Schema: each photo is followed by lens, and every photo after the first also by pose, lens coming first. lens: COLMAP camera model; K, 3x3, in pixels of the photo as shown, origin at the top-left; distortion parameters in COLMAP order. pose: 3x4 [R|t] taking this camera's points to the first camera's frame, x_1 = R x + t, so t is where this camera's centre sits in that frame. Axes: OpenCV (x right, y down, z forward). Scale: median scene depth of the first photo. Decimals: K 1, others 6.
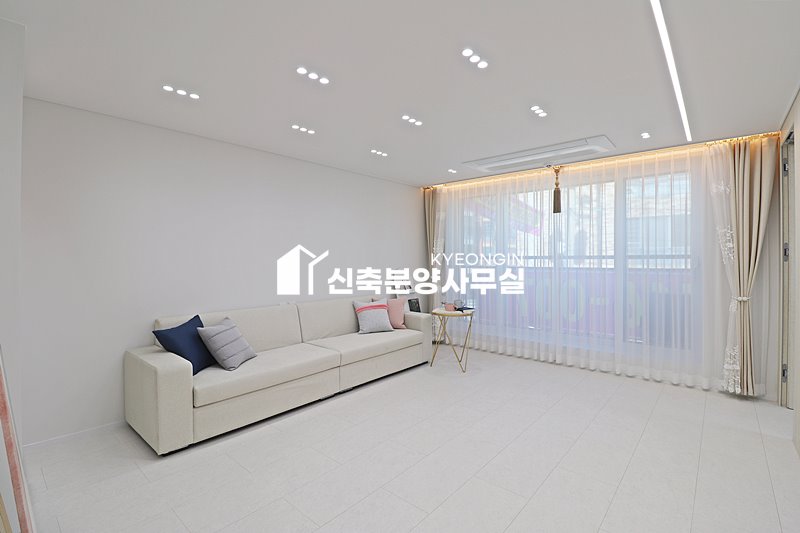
lens RADIAL K [[370.1, 0, 403.1], [0, 370.1, 260.9], [0, 0, 1]] dist [-0.008723, -0.007302]
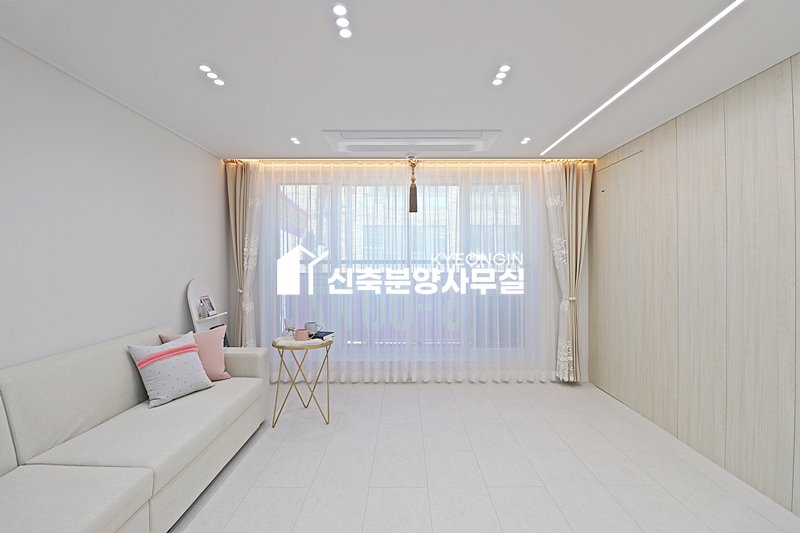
lens RADIAL K [[370.1, 0, 405.6], [0, 370.1, 262.3], [0, 0, 1]] dist [-0.008723, -0.007302]
pose [[0.751629, -0.000036, 0.659586, -0.185724], [0.004109, 0.999981, -0.004628, -0.006288], [-0.659573, 0.006189, 0.751615, 0.352256]]
